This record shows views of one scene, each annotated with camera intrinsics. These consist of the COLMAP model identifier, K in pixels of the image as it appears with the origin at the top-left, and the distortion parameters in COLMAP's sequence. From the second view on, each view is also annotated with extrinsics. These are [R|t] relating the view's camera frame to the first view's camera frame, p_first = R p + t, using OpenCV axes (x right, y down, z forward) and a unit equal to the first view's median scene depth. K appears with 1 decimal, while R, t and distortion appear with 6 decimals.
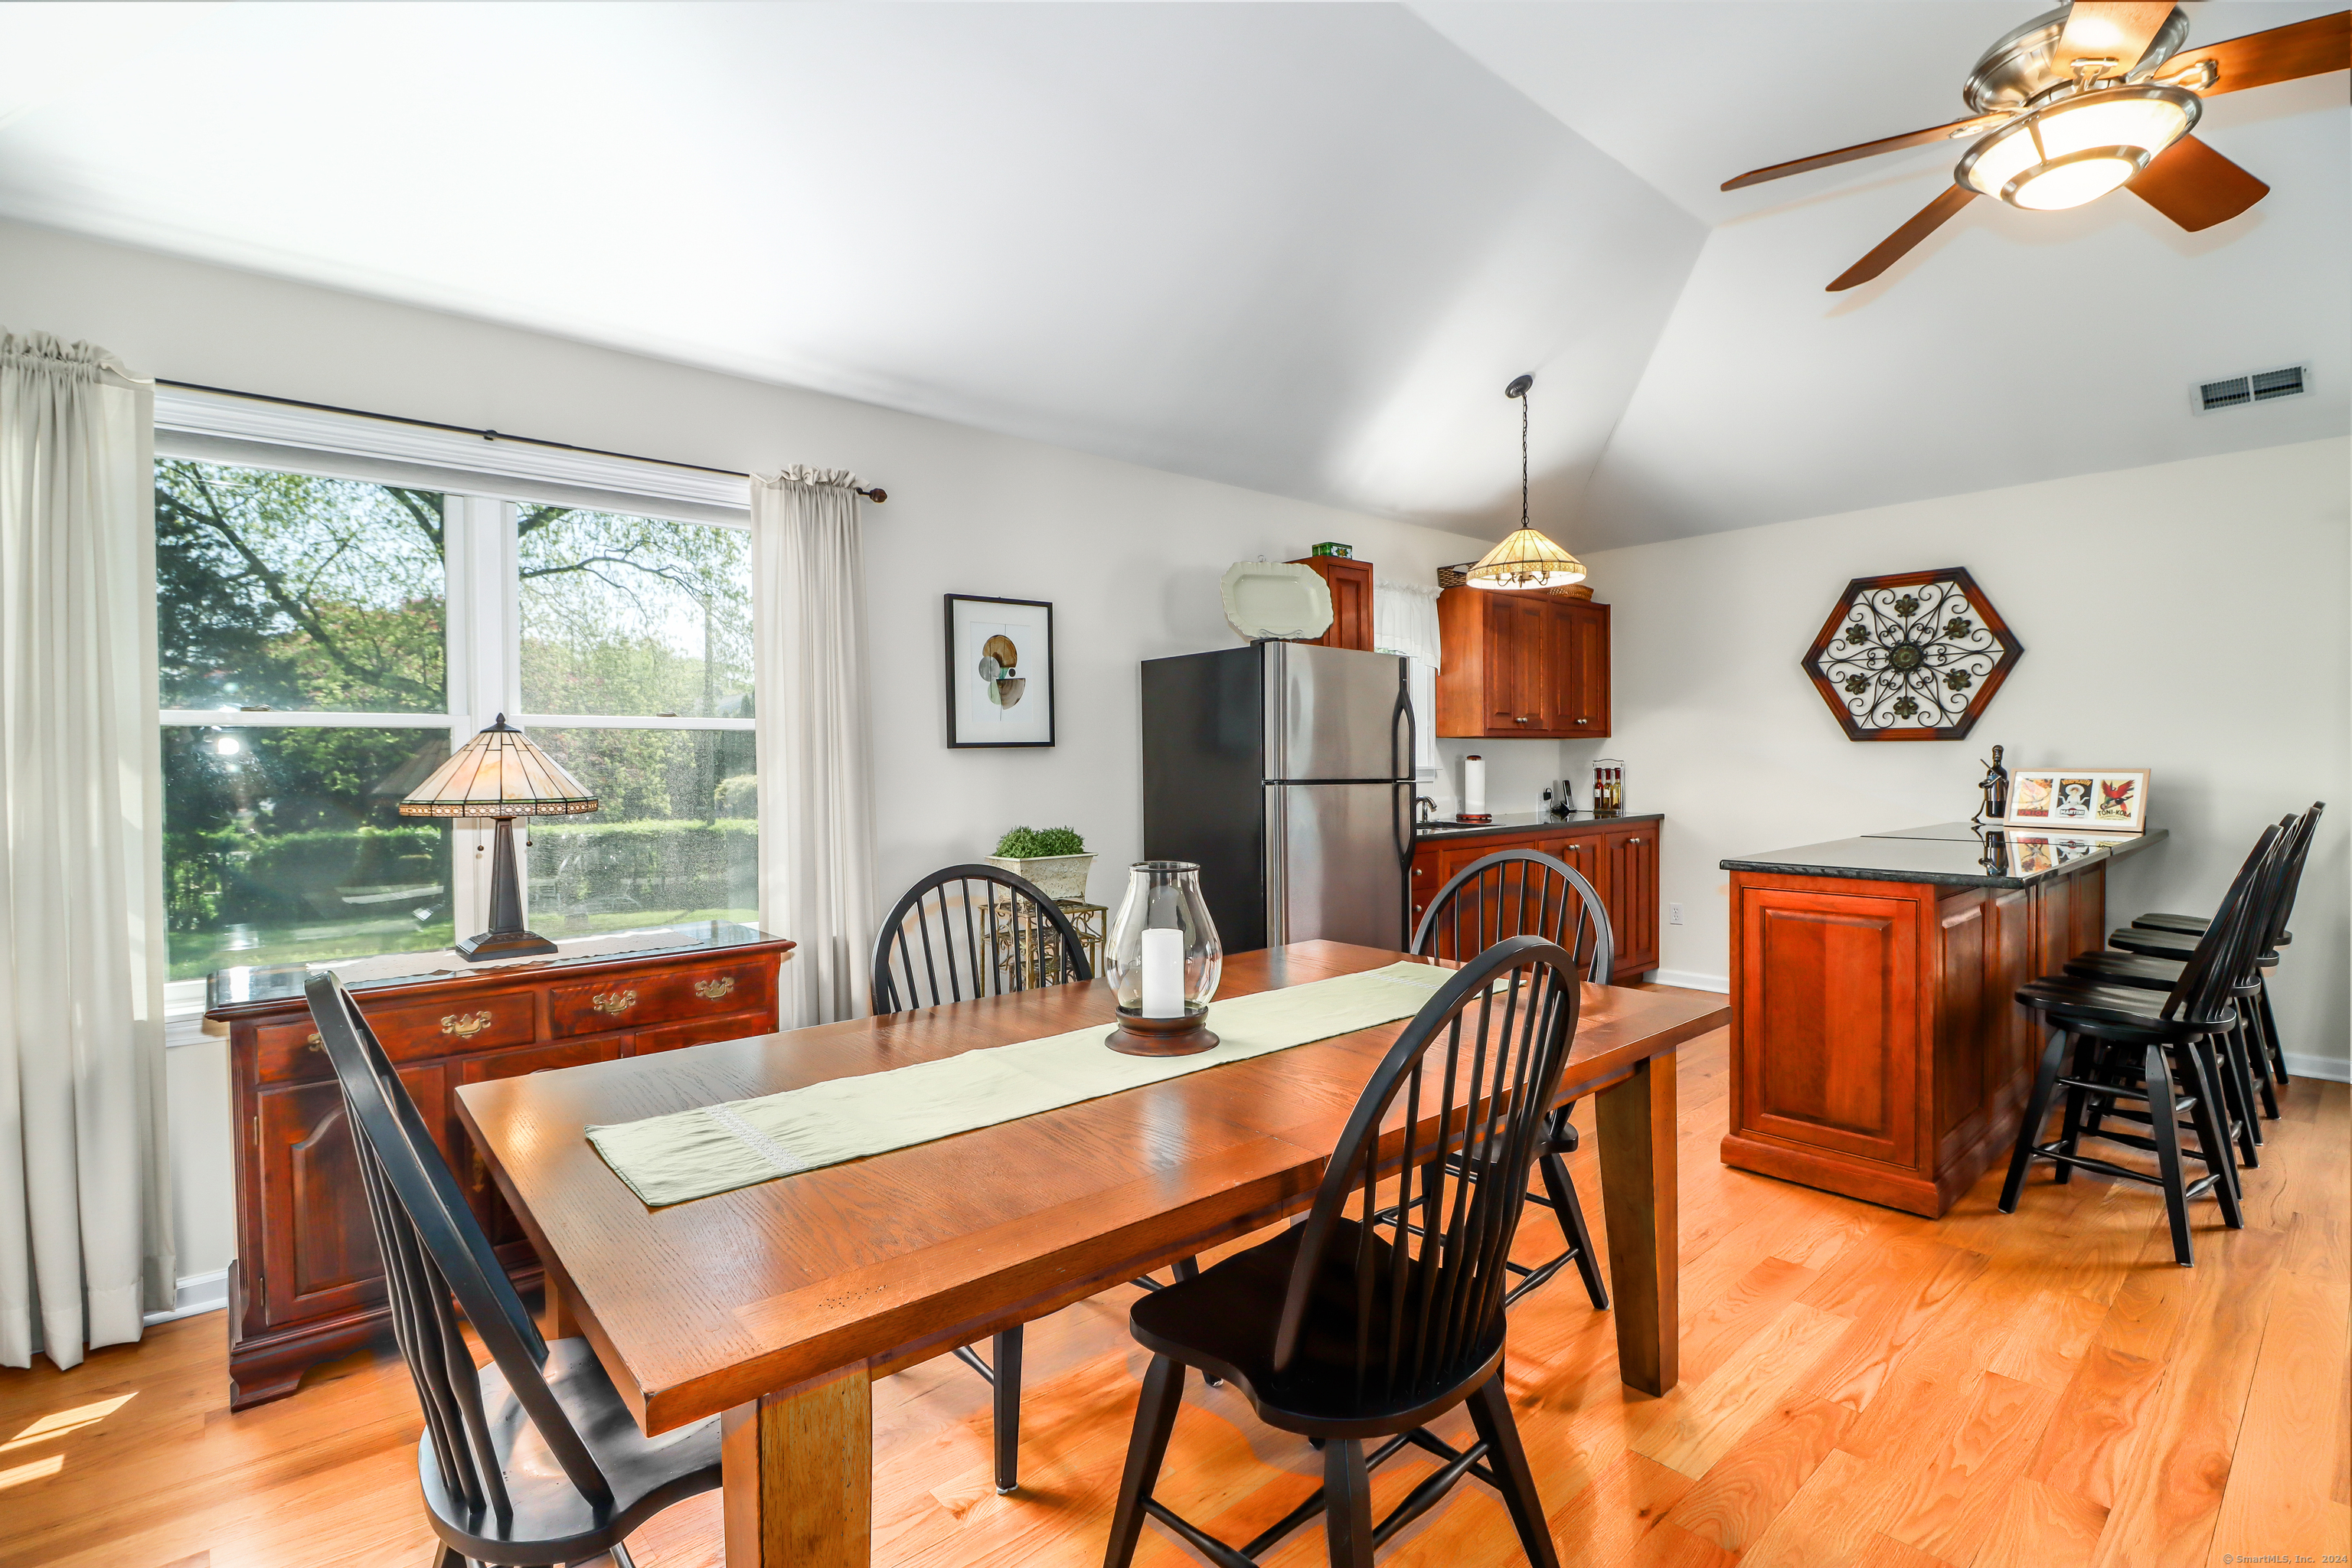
lens RADIAL K [[1085.3, 0, 1171.9], [0, 1085.3, 783.9], [0, 0, 1]] dist [-0.011025, -0.001665]
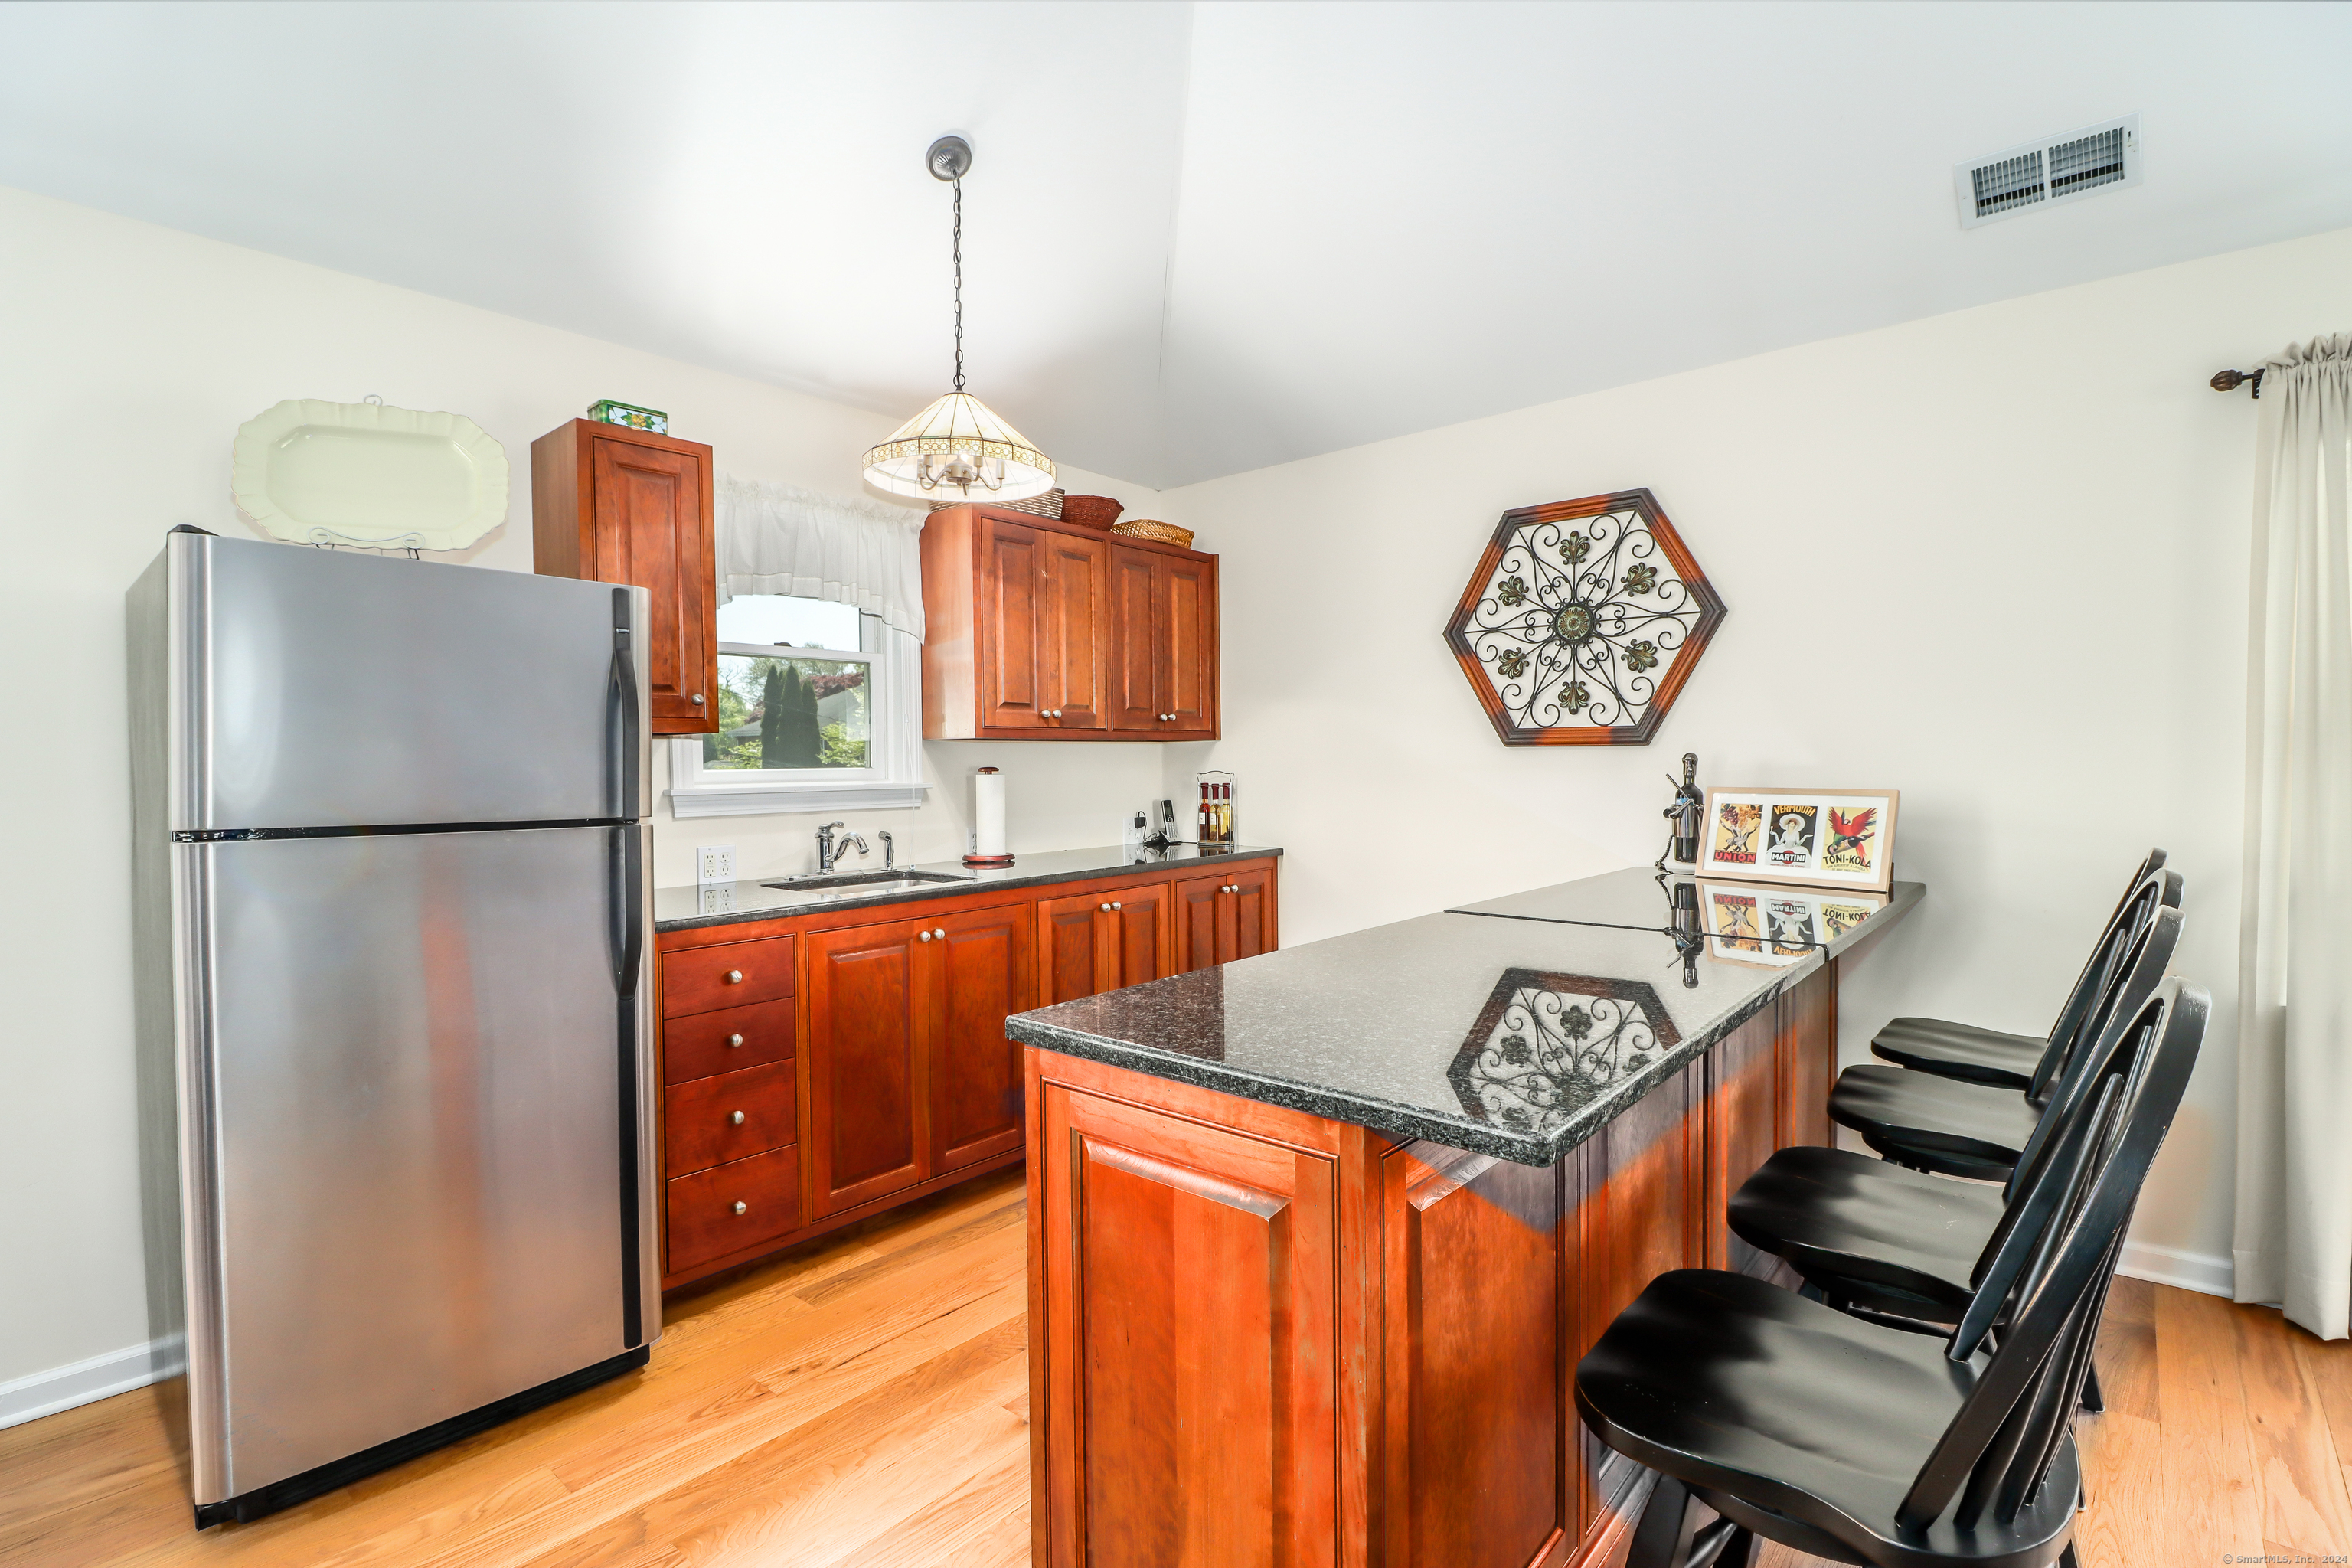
lens RADIAL K [[1095.3, 0, 1172.9], [0, 1095.3, 783.1], [0, 0, 1]] dist [0.003825, -0.000481]
pose [[0.989321, -0.003892, 0.145704, 0.334223], [0.004430, 0.999985, -0.003366, -0.015648], [-0.145689, 0.003975, 0.989323, 0.358682]]
